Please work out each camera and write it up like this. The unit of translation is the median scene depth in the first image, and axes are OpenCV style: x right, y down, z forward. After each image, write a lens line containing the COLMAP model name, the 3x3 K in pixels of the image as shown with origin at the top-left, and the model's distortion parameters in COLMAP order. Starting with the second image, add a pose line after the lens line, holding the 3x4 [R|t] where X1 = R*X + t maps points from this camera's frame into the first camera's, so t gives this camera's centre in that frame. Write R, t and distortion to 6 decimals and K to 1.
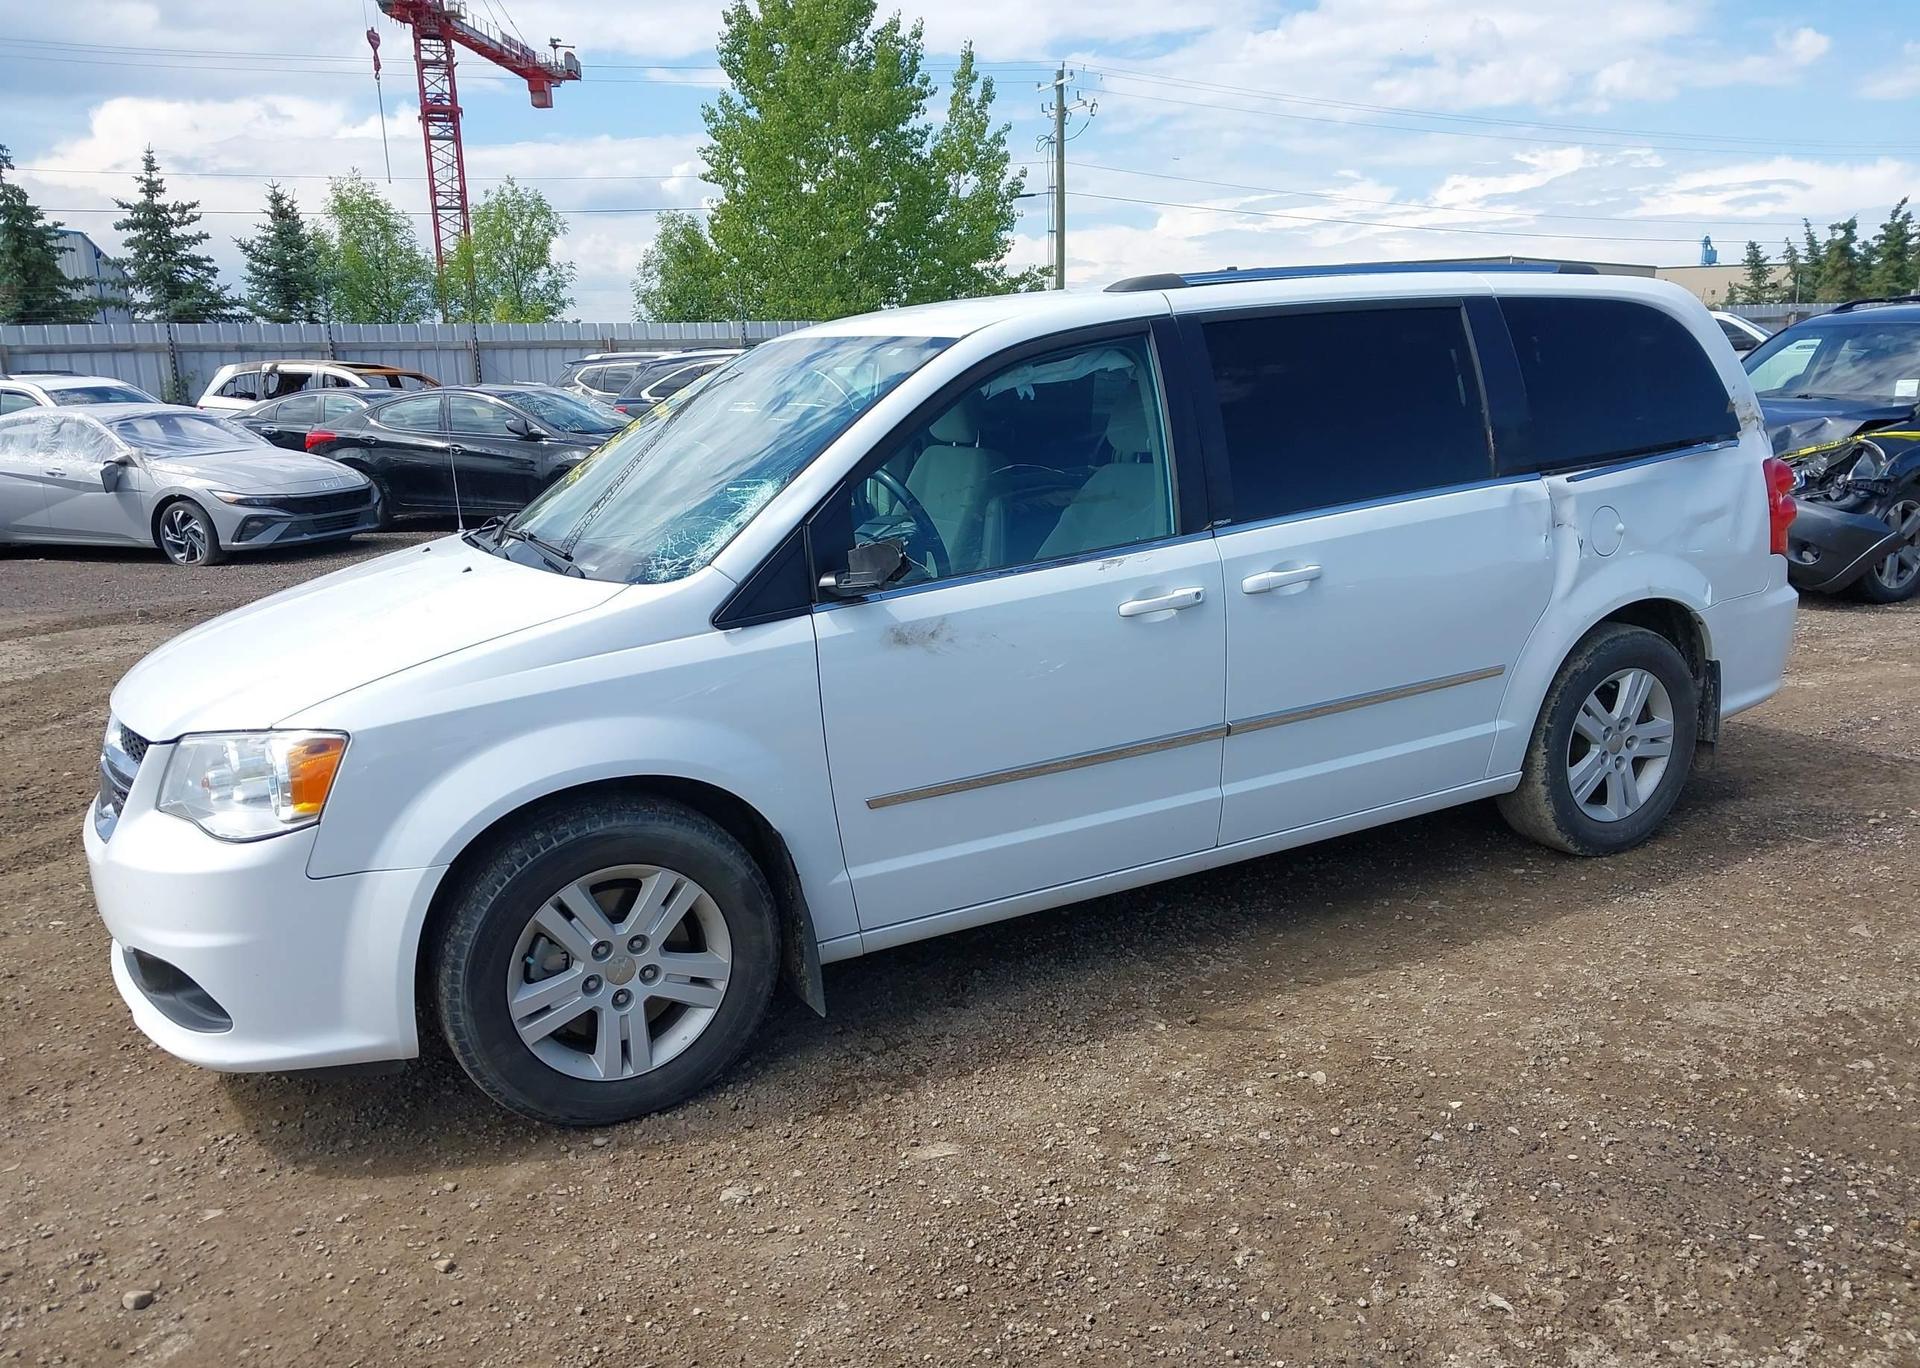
lens RADIAL K [[1531.8, 0, 955.6], [0, 1531.8, 683.1], [0, 0, 1]] dist [0.024798, -0.022107]
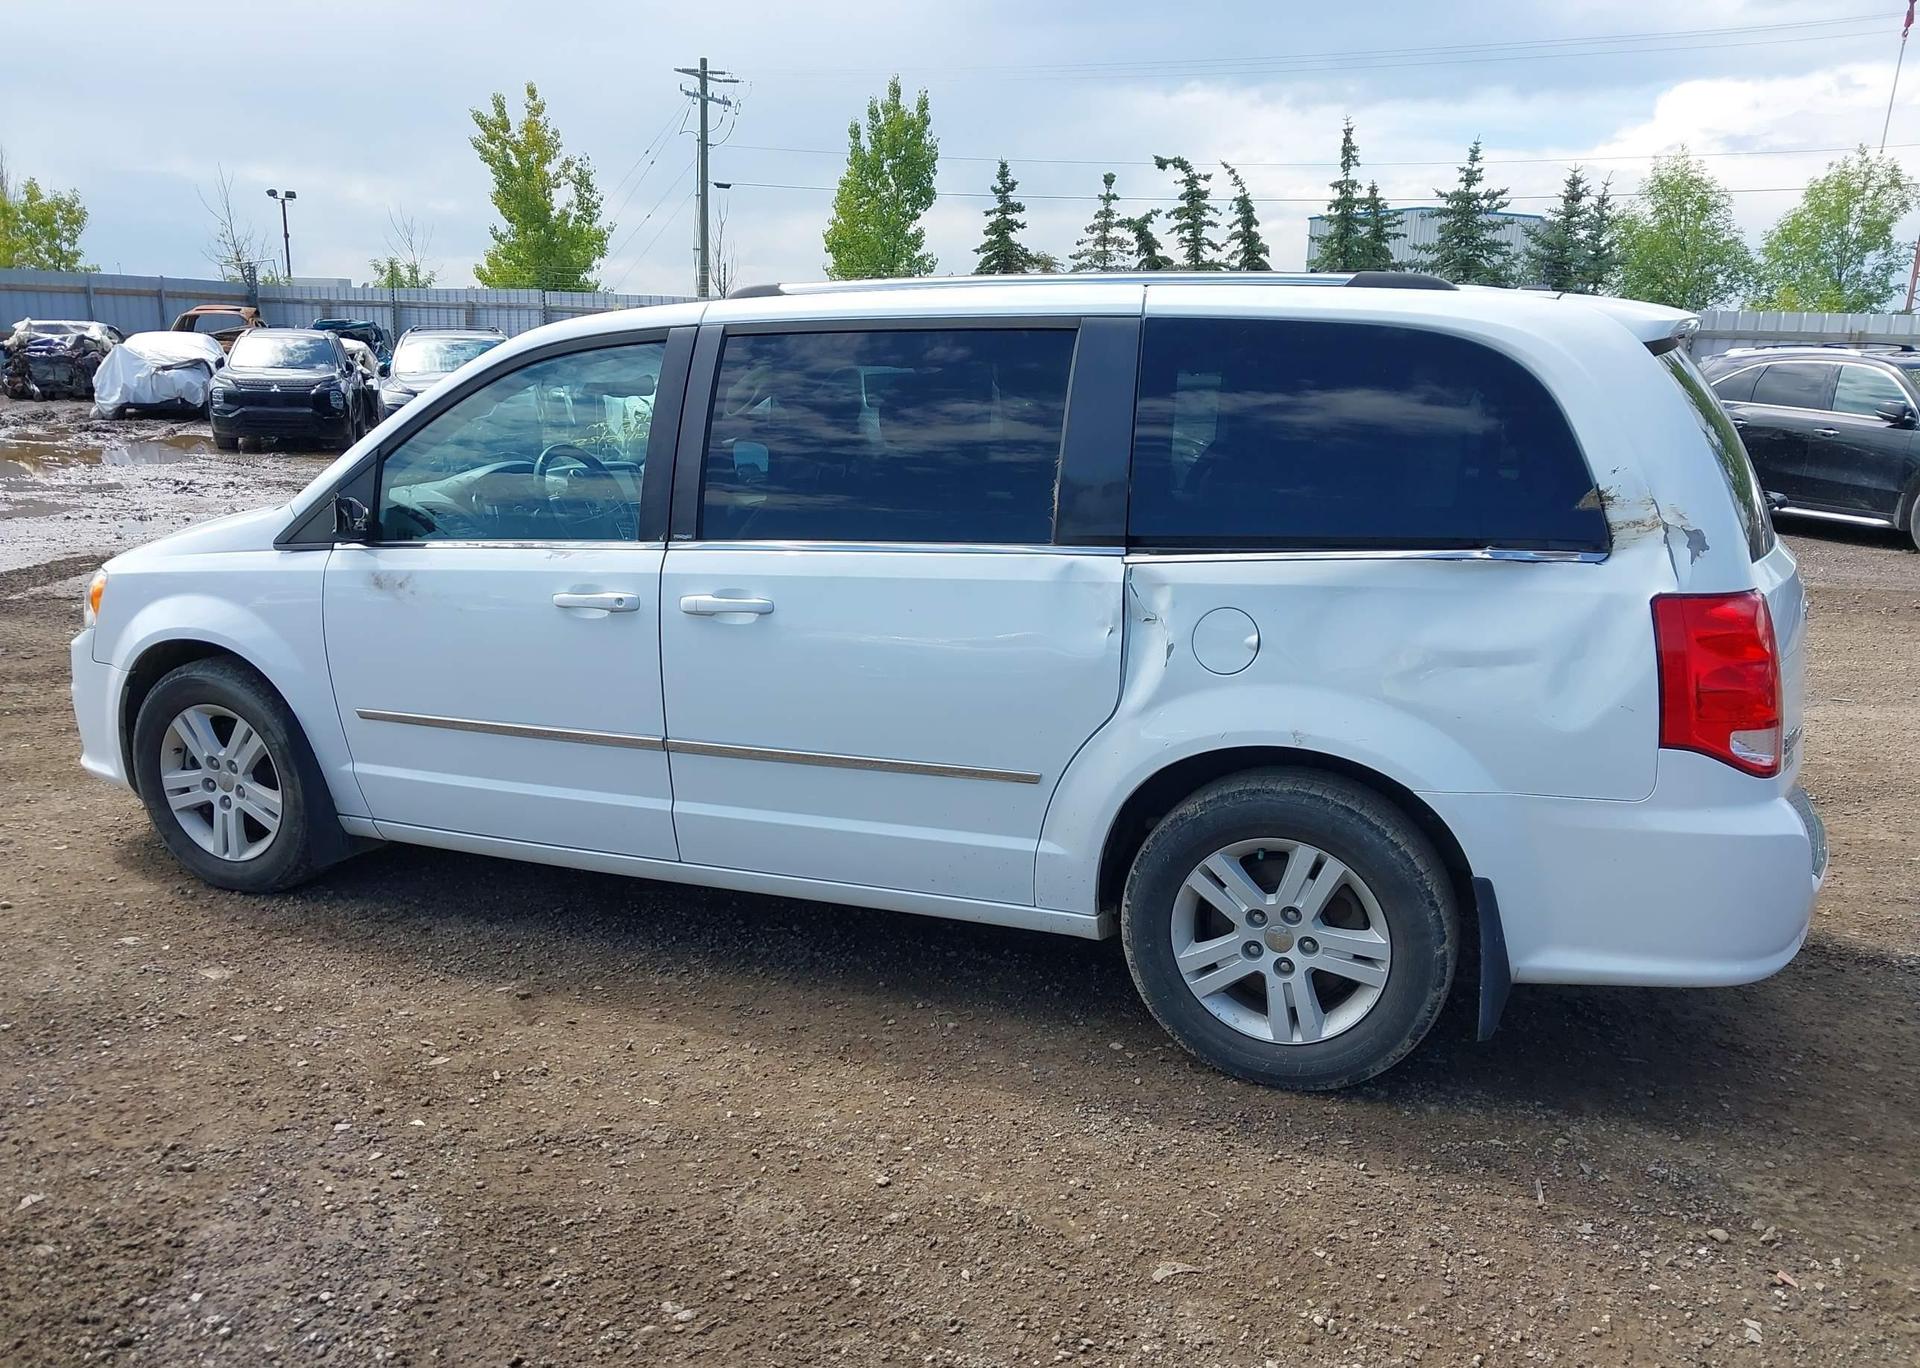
lens RADIAL K [[1531.8, 0, 968.6], [0, 1531.8, 685.5], [0, 0, 1]] dist [0.024798, -0.022107]
pose [[0.632520, 0.209979, -0.745539, 0.844650], [-0.199826, 0.974205, 0.104848, -0.122421], [0.748324, 0.082660, 0.658163, 0.402789]]
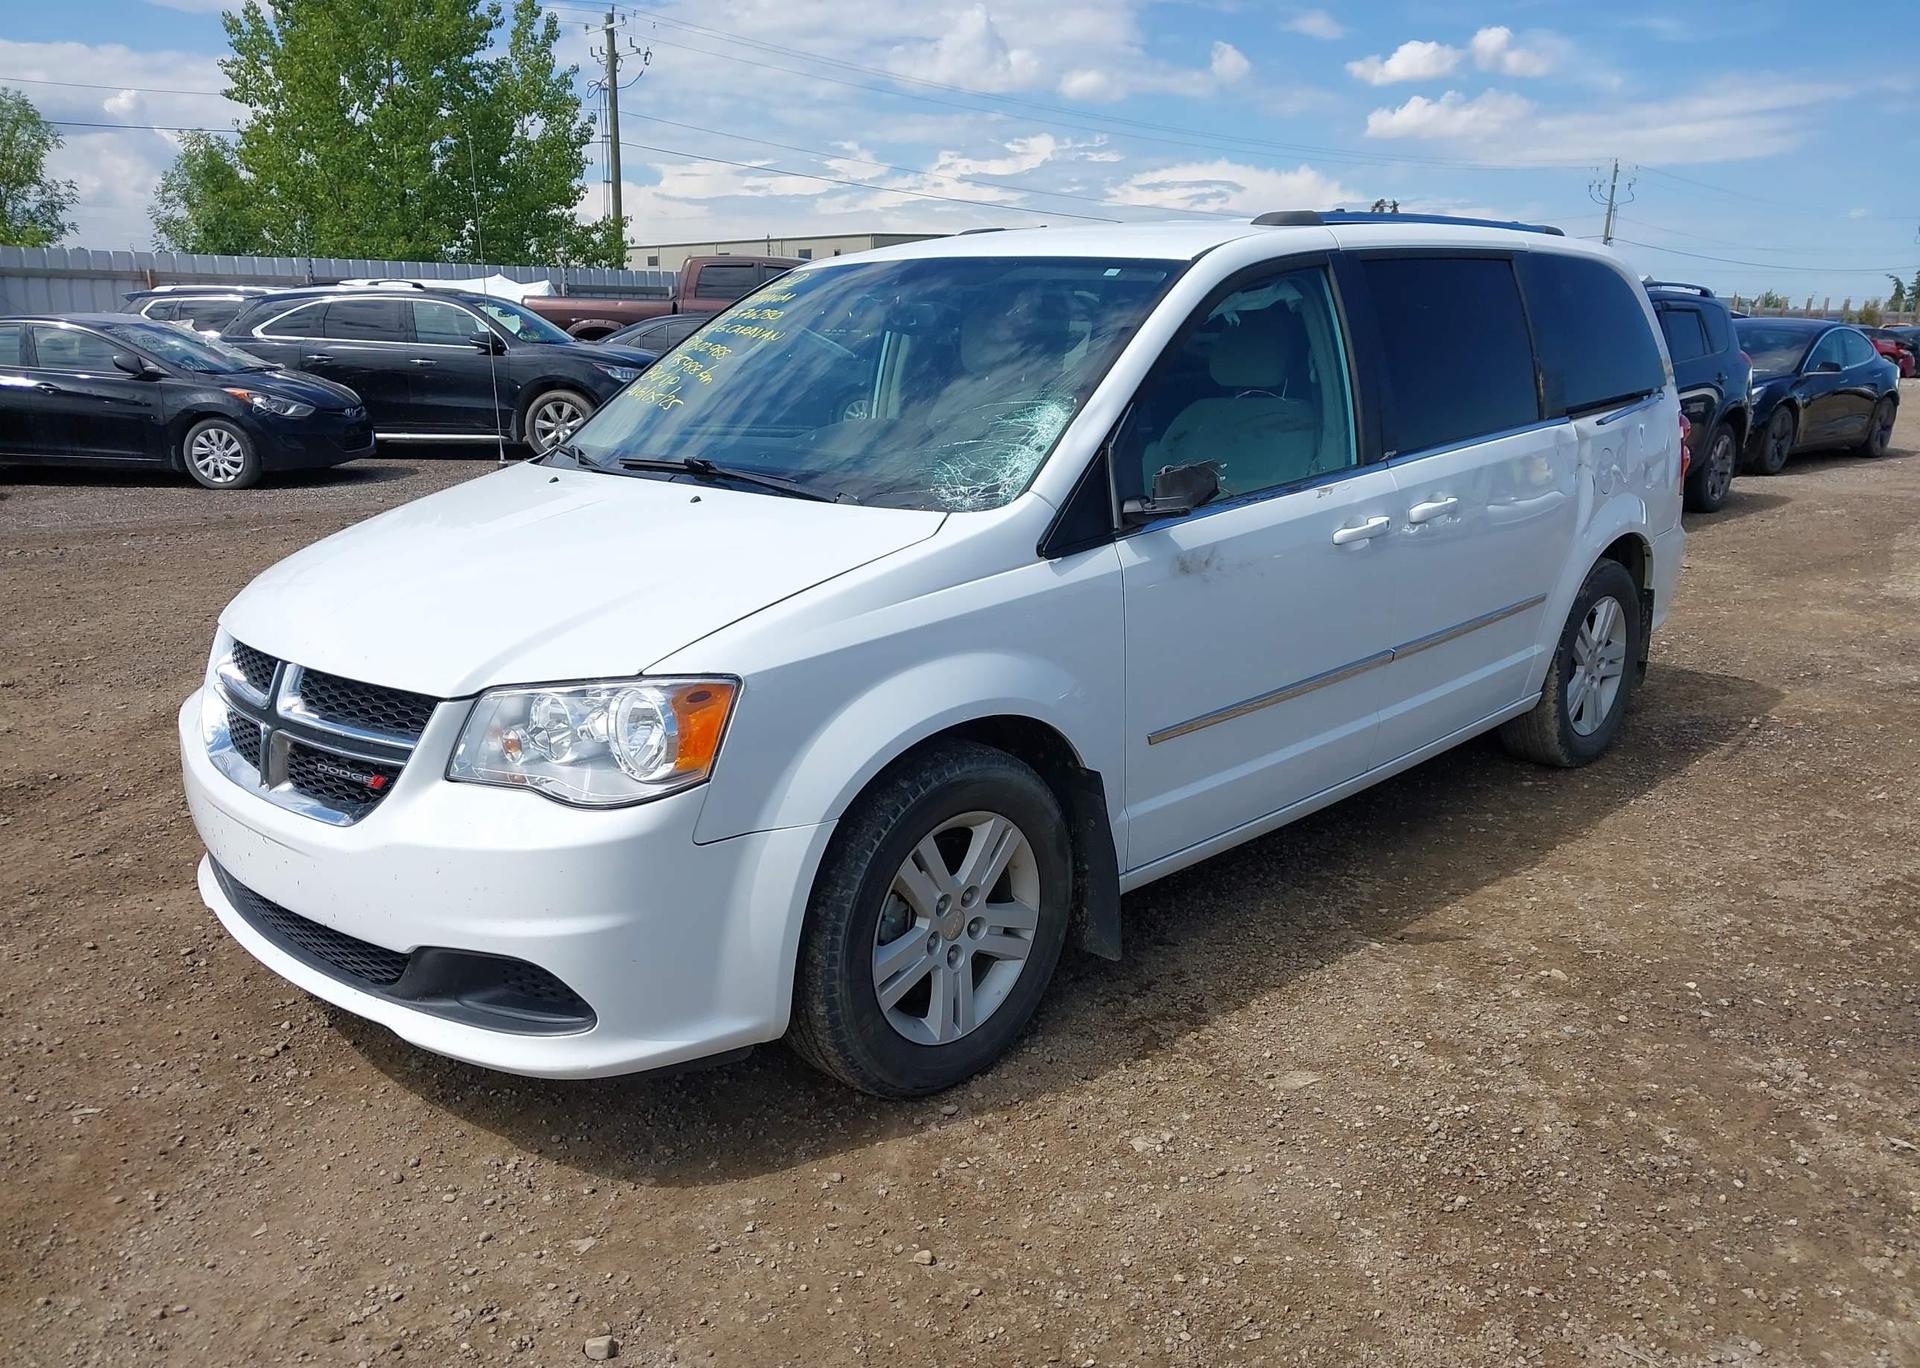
lens RADIAL K [[1531.8, 0, 954.6], [0, 1531.8, 682.5], [0, 0, 1]] dist [0.024798, -0.022107]
pose [[0.953191, -0.034609, 0.300382, -0.340641], [0.027953, 0.999260, 0.026429, 0.010305], [-0.301074, -0.016796, 0.953453, 0.079329]]
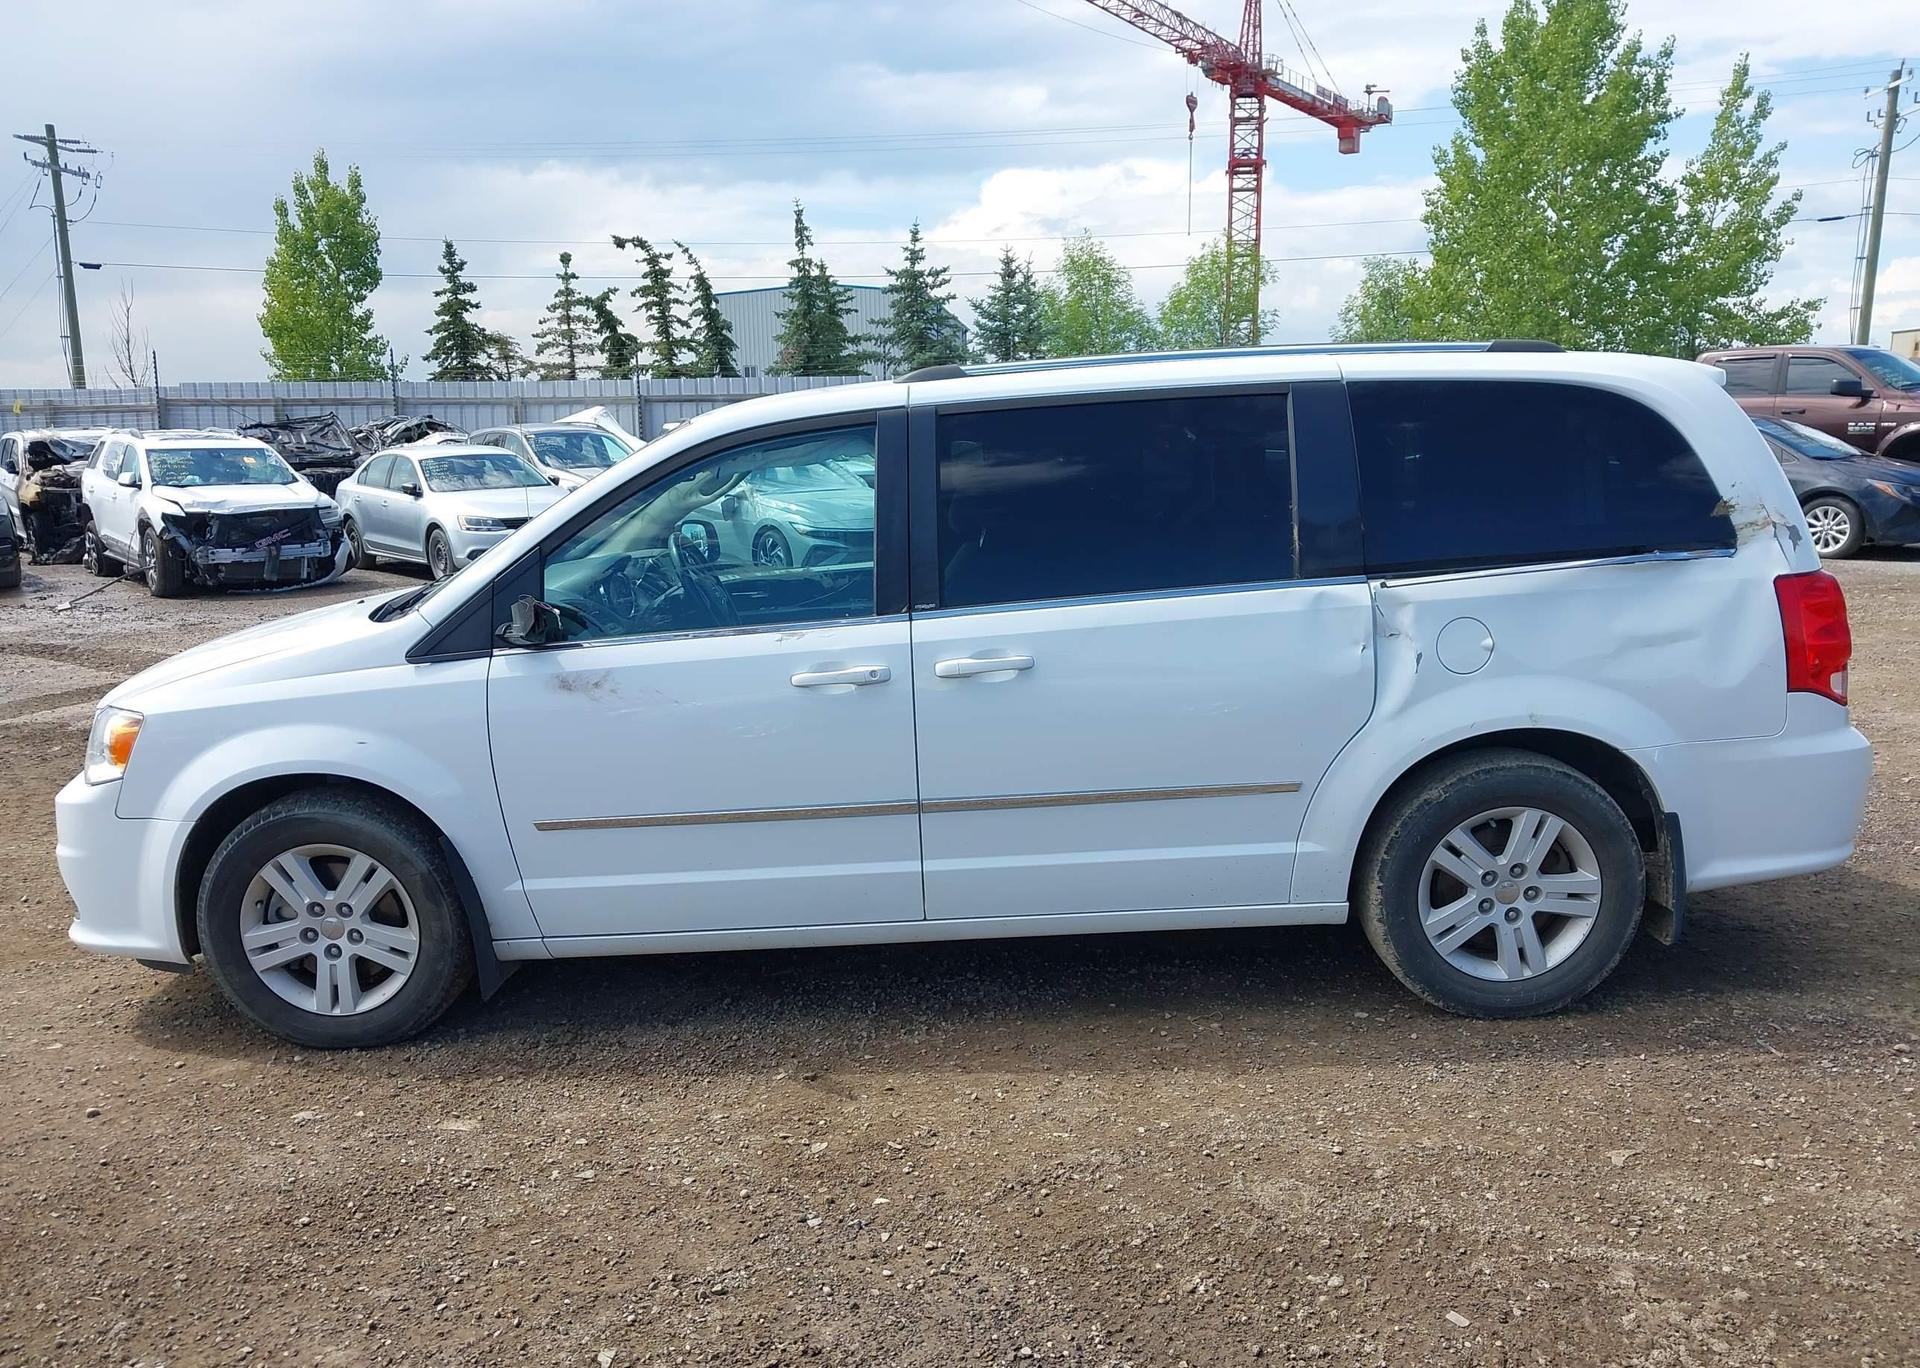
lens RADIAL K [[1531.8, 0, 961.4], [0, 1531.8, 684.3], [0, 0, 1]] dist [0.024798, -0.022107]
pose [[0.876308, 0.093226, -0.472646, 0.554545], [-0.104682, 0.994504, 0.002073, -0.046058], [0.470241, 0.047661, 0.881250, 0.089926]]
